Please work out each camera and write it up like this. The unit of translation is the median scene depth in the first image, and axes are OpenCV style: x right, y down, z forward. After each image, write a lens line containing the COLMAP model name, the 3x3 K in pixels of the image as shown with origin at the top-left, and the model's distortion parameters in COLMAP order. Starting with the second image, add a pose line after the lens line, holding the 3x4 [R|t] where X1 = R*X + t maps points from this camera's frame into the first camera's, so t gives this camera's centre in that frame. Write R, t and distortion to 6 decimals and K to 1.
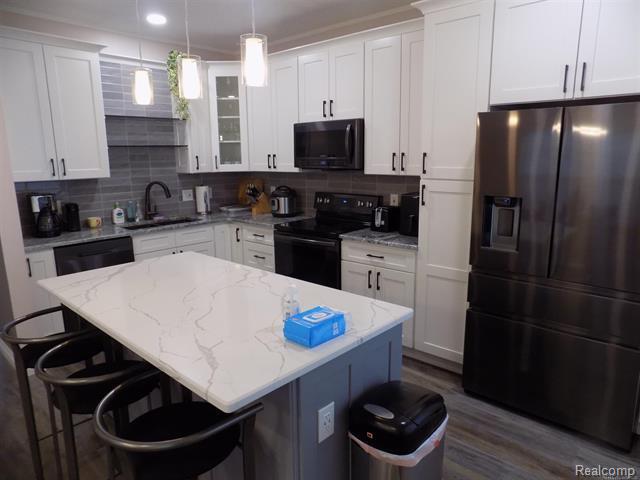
lens RADIAL K [[431.2, 0, 323.8], [0, 431.2, 239.9], [0, 0, 1]] dist [-0.009250, 0.004132]
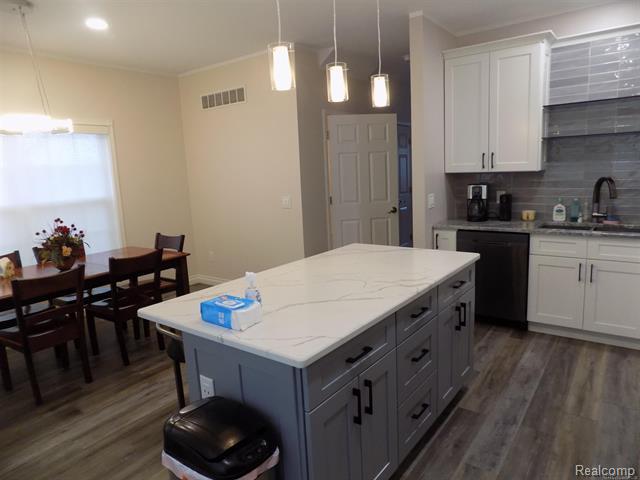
lens RADIAL K [[431.2, 0, 325.7], [0, 431.2, 238.5], [0, 0, 1]] dist [-0.009250, 0.004132]
pose [[0.126439, 0.178791, -0.975729, 0.410092], [-0.159096, 0.974545, 0.157957, -0.075012], [0.979133, 0.135262, 0.151665, 0.411378]]
